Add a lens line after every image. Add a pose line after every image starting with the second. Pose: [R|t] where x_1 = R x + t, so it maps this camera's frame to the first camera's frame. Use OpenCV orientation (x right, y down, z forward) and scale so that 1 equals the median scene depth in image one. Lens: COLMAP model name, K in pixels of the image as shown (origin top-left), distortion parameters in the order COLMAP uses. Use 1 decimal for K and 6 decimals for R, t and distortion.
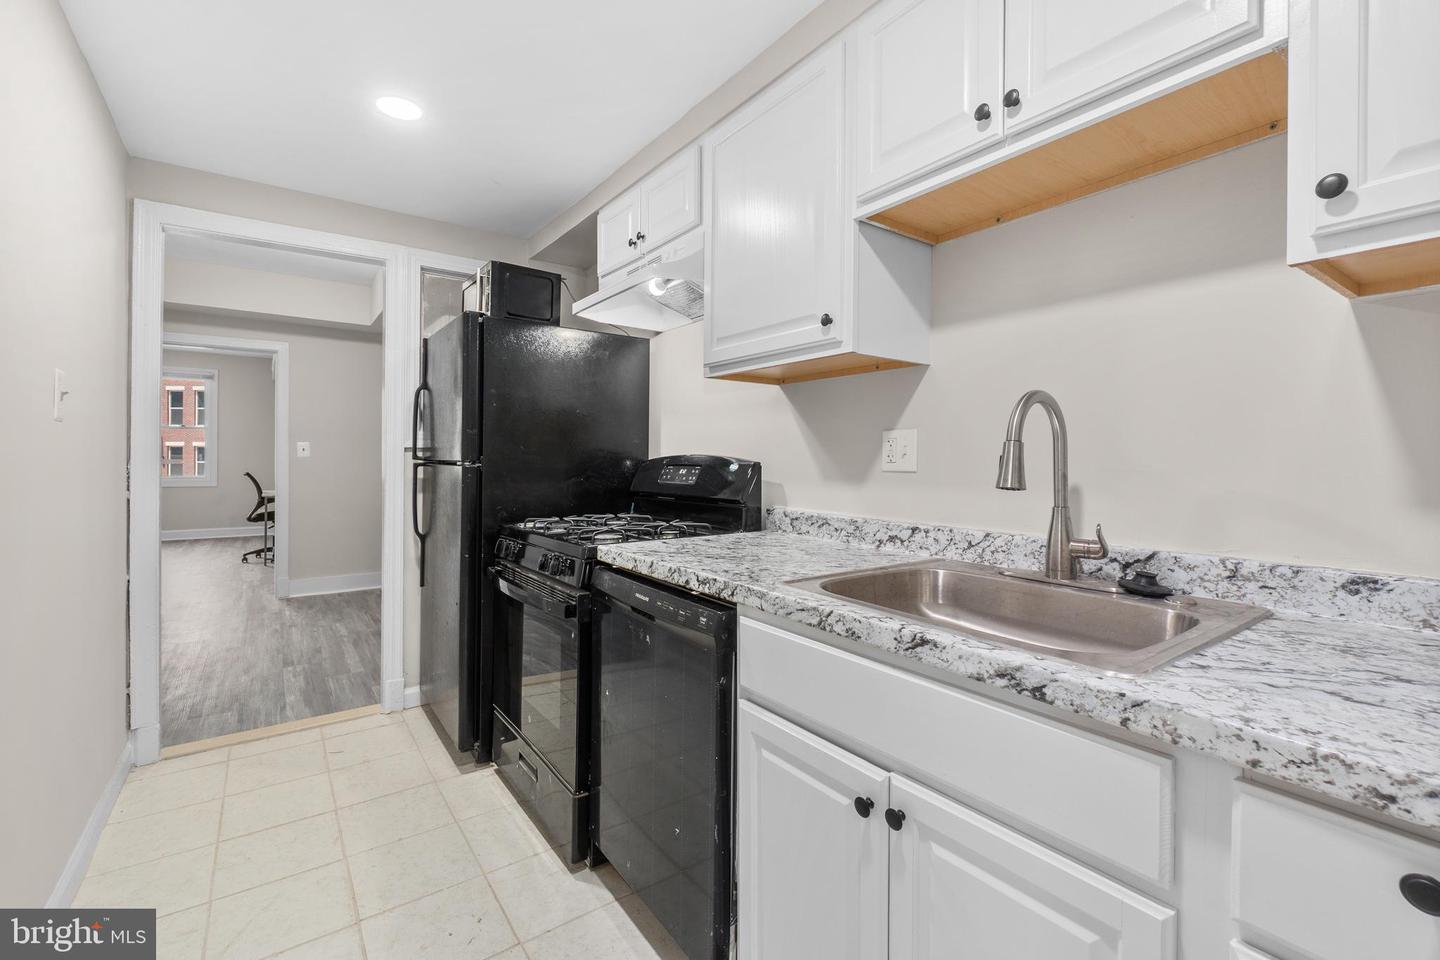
lens RADIAL K [[620.1, 0, 712.6], [0, 620.1, 459.2], [0, 0, 1]] dist [-0.008591, 0.002647]
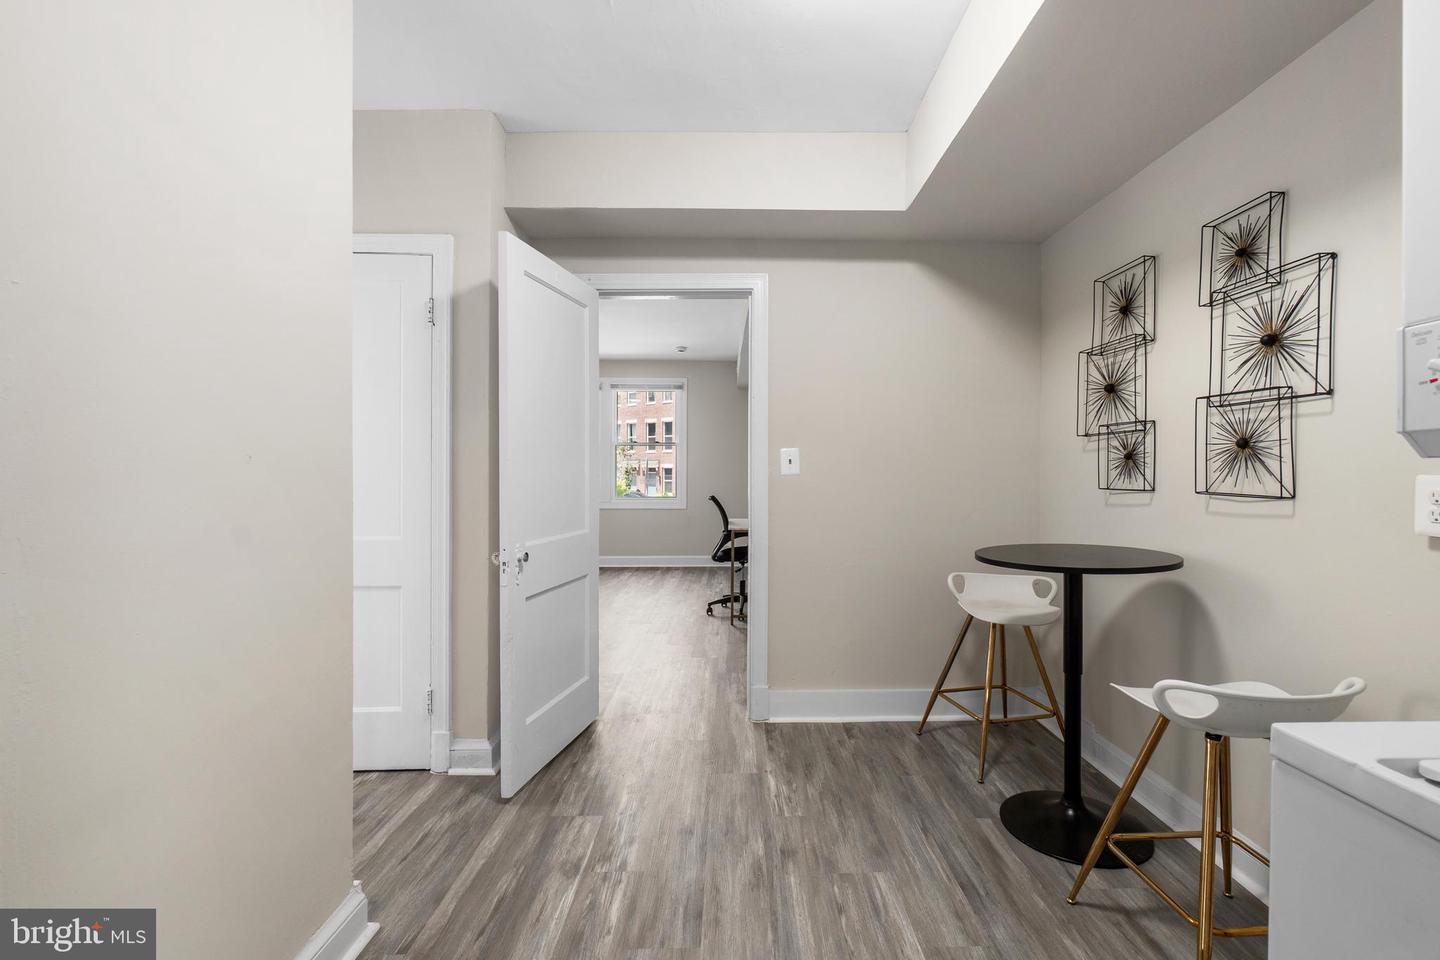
lens RADIAL K [[566.5, 0, 722.8], [0, 566.5, 481.0], [0, 0, 1]] dist [-0.000129, -0.000001]
pose [[0.804701, 0.000585, -0.593680, -0.331648], [0.003354, 0.999979, 0.005531, -0.000699], [0.593671, -0.006443, 0.804682, 0.450048]]
